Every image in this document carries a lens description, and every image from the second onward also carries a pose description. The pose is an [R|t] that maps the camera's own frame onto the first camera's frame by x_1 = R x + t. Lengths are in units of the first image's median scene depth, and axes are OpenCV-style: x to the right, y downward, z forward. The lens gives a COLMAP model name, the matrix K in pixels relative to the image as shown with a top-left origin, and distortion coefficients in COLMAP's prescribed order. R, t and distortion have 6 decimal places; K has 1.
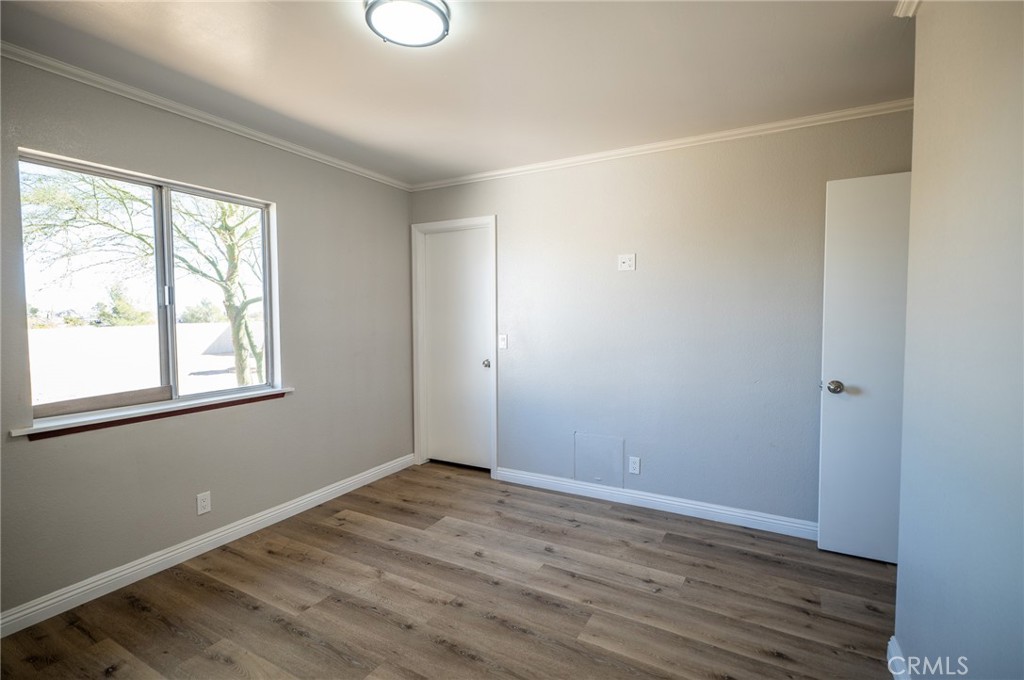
lens RADIAL K [[473.9, 0, 508.4], [0, 473.9, 337.7], [0, 0, 1]] dist [0.003482, 0.000580]
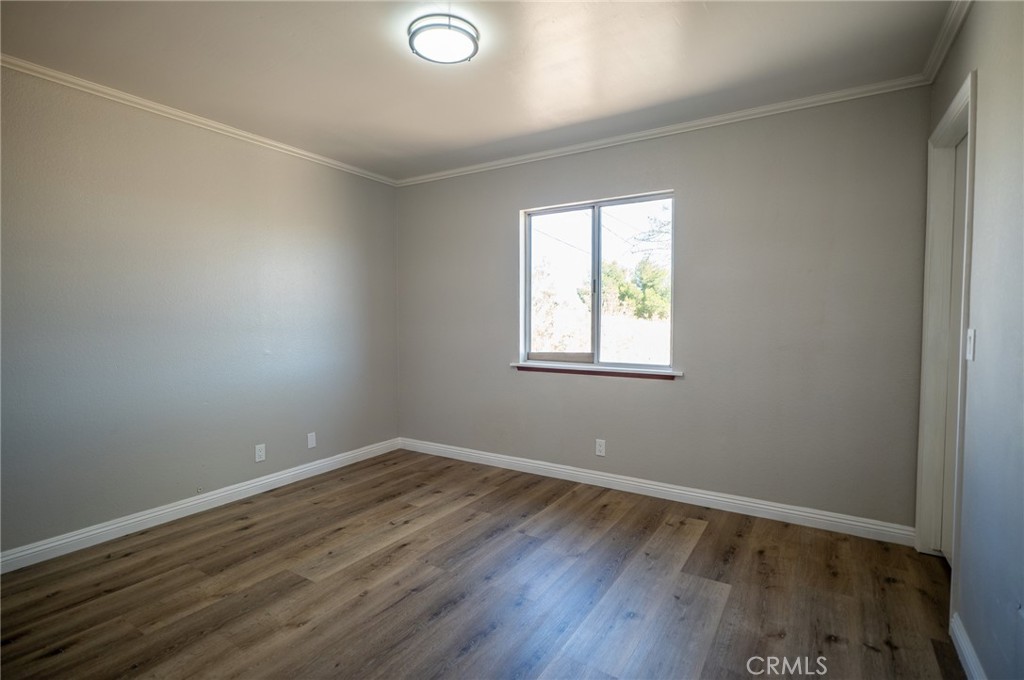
lens RADIAL K [[498.9, 0, 509.2], [0, 498.9, 331.9], [0, 0, 1]] dist [-0.001973, -0.000573]
pose [[-0.056593, 0.046187, -0.997328, 0.680665], [-0.041225, 0.997969, 0.048556, -0.016391], [0.997546, 0.043863, -0.054574, 0.801100]]
